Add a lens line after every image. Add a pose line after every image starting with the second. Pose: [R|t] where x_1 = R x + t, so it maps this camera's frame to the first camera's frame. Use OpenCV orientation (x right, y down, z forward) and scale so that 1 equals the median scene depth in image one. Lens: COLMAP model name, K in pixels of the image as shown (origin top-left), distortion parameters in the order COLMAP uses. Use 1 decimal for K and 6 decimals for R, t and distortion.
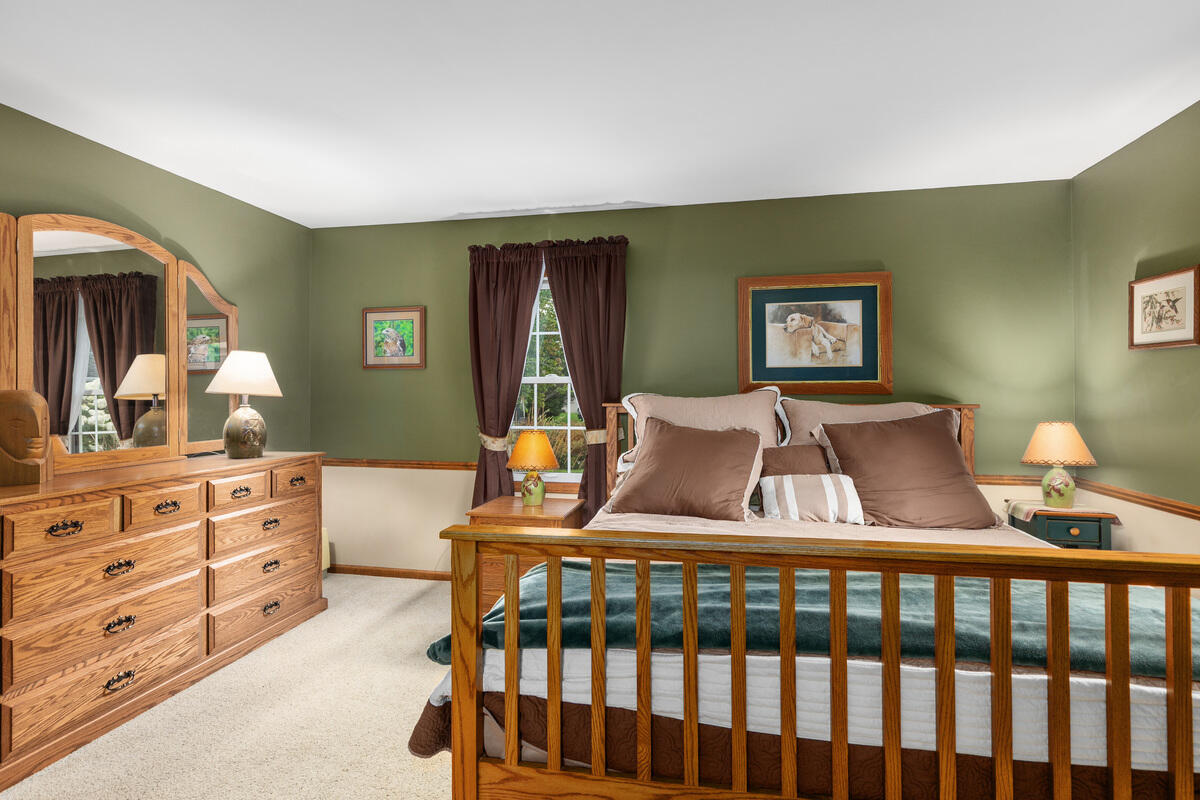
lens RADIAL K [[567.8, 0, 600.8], [0, 567.8, 397.4], [0, 0, 1]] dist [0.003987, -0.000311]
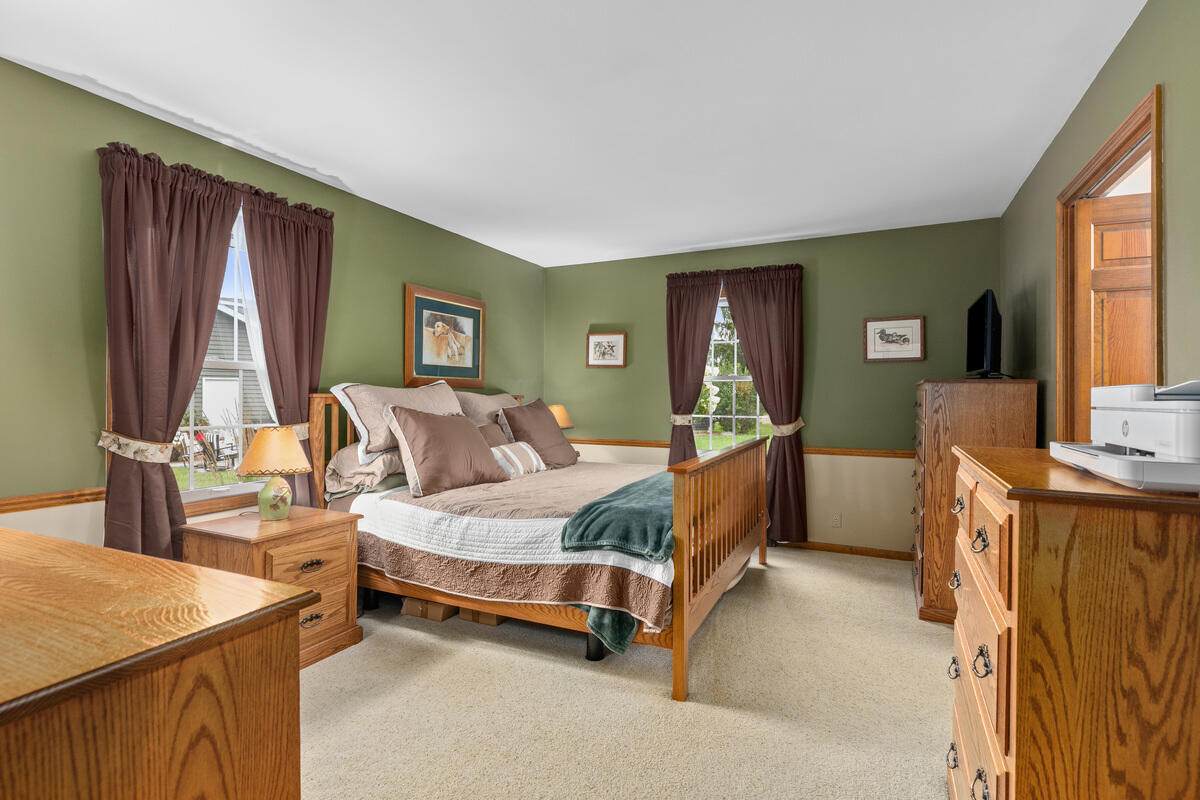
lens RADIAL K [[567.8, 0, 603.8], [0, 567.8, 400.7], [0, 0, 1]] dist [0.003987, -0.000311]
pose [[0.243020, -0.005465, 0.970006, -0.767533], [0.000267, 0.999984, 0.005567, 0.017353], [-0.970021, -0.001094, 0.243018, 0.350995]]
